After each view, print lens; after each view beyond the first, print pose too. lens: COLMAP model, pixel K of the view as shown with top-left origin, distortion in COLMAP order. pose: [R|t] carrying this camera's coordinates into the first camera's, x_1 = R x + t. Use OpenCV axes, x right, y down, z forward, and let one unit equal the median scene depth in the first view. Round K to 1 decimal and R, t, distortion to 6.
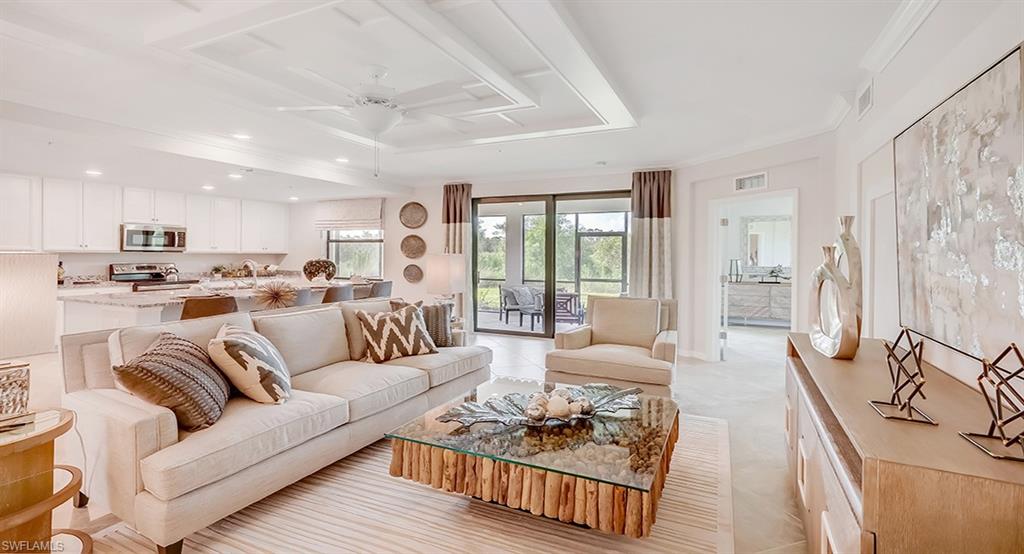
lens RADIAL K [[461.3, 0, 515.4], [0, 461.3, 254.9], [0, 0, 1]] dist [-0.003845, 0.000307]
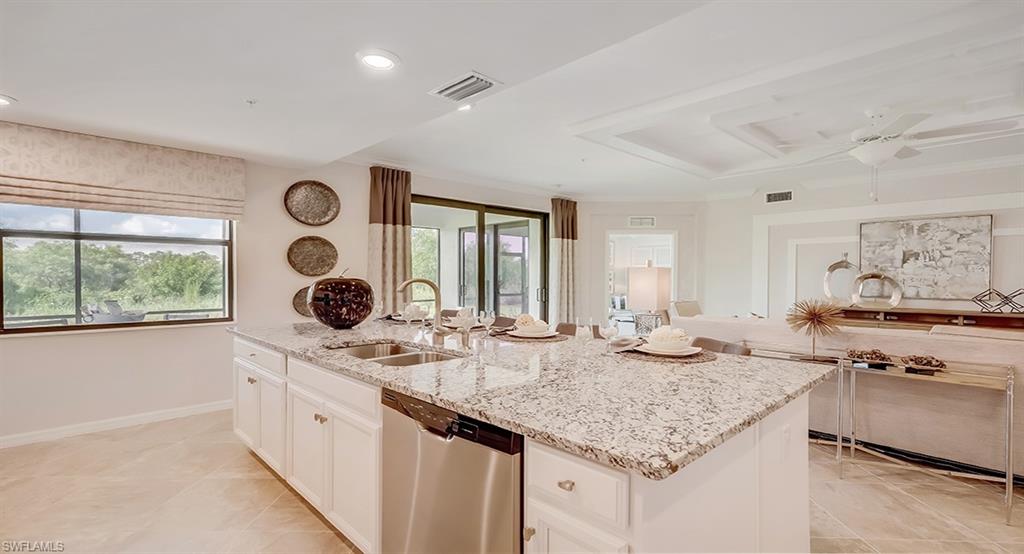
lens RADIAL K [[461.3, 0, 502.6], [0, 461.3, 287.5], [0, 0, 1]] dist [-0.003845, 0.000307]
pose [[0.363403, -0.032952, 0.931049, -0.740820], [0.004327, 0.999423, 0.033683, 0.003102], [-0.931622, -0.008212, 0.363336, 0.605953]]
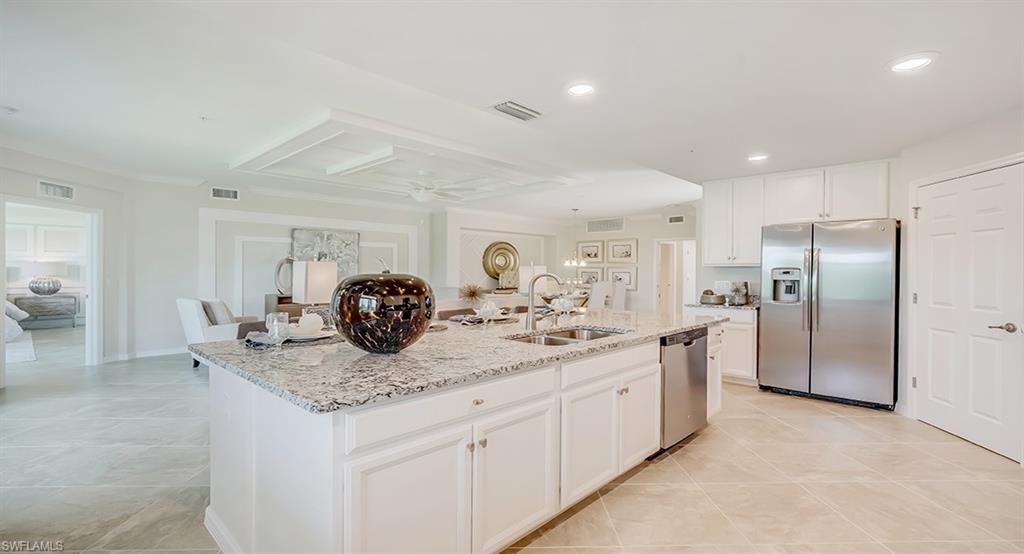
lens RADIAL K [[461.3, 0, 519.3], [0, 461.3, 274.4], [0, 0, 1]] dist [-0.003845, 0.000307]
pose [[-0.952572, -0.013631, 0.304008, -0.550191], [-0.010349, 0.999869, 0.012407, 0.004725], [-0.304137, 0.008672, -0.952589, 1.149052]]
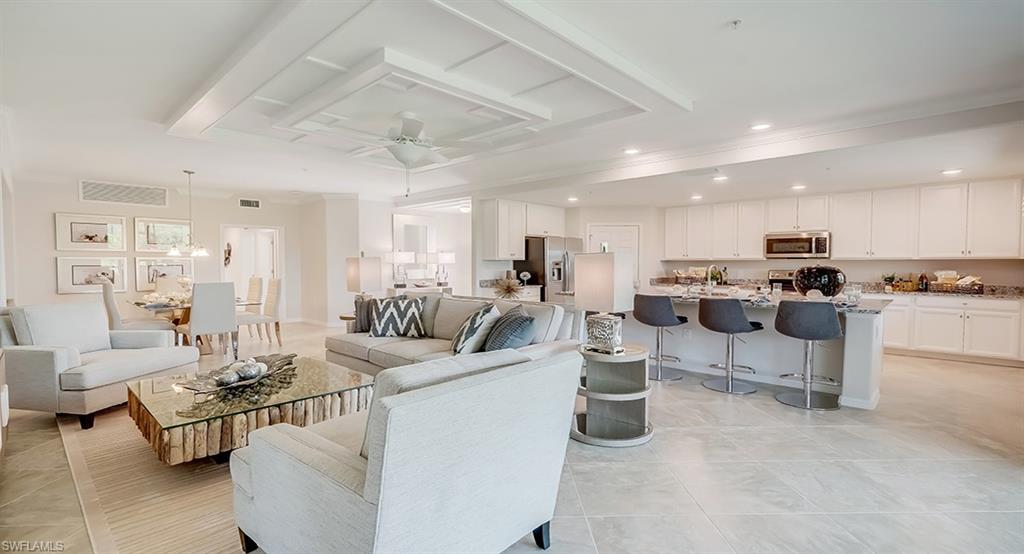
lens RADIAL K [[461.3, 0, 504.1], [0, 461.3, 282.2], [0, 0, 1]] dist [-0.003845, 0.000307]
pose [[-0.312848, 0.032963, -0.949231, 0.360324], [-0.004196, 0.999340, 0.036086, 0.010472], [0.949794, 0.015273, -0.312503, 0.687893]]
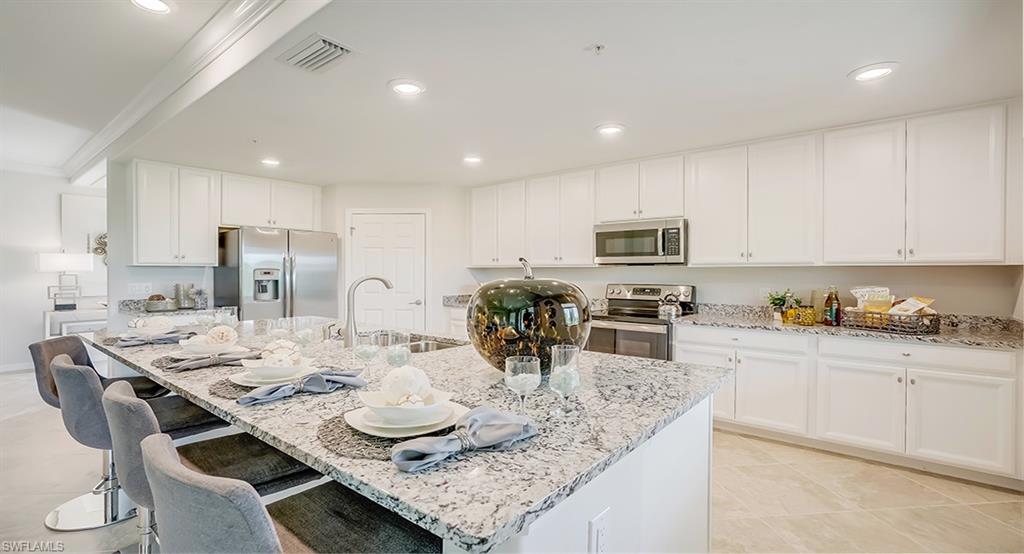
lens RADIAL K [[461.3, 0, 506.0], [0, 461.3, 276.4], [0, 0, 1]] dist [-0.003845, 0.000307]
pose [[-0.239198, 0.004228, -0.970962, -0.156037], [-0.005403, 0.999969, 0.005686, 0.005448], [0.970956, 0.006606, -0.239167, 0.946664]]
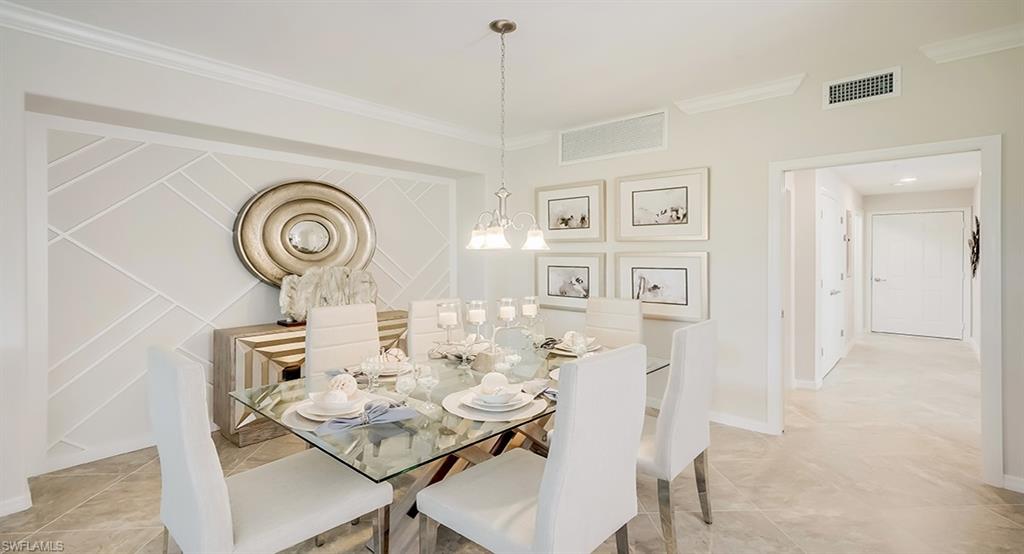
lens RADIAL K [[461.3, 0, 526.2], [0, 461.3, 255.8], [0, 0, 1]] dist [-0.003845, 0.000307]
pose [[-0.962268, -0.010042, 0.271919, -0.407647], [-0.007789, 0.999926, 0.009363, -0.004789], [-0.271993, 0.006891, -0.962275, 0.146811]]
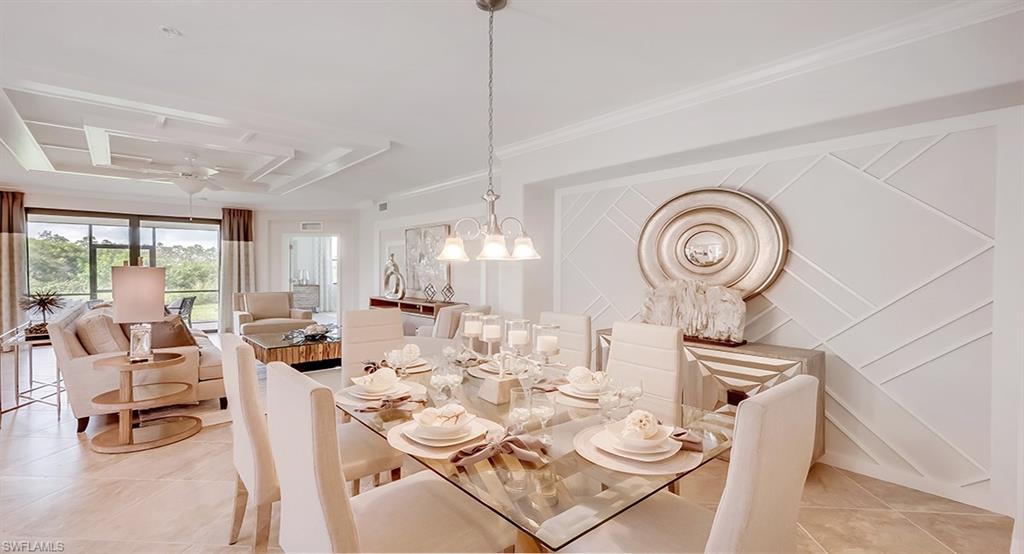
lens RADIAL K [[461.3, 0, 511.4], [0, 461.3, 279.7], [0, 0, 1]] dist [-0.003845, 0.000307]
pose [[0.405959, -0.029395, 0.913418, -0.572610], [0.001978, 0.999509, 0.031286, -0.002324], [-0.913889, -0.010894, 0.405818, -0.309286]]
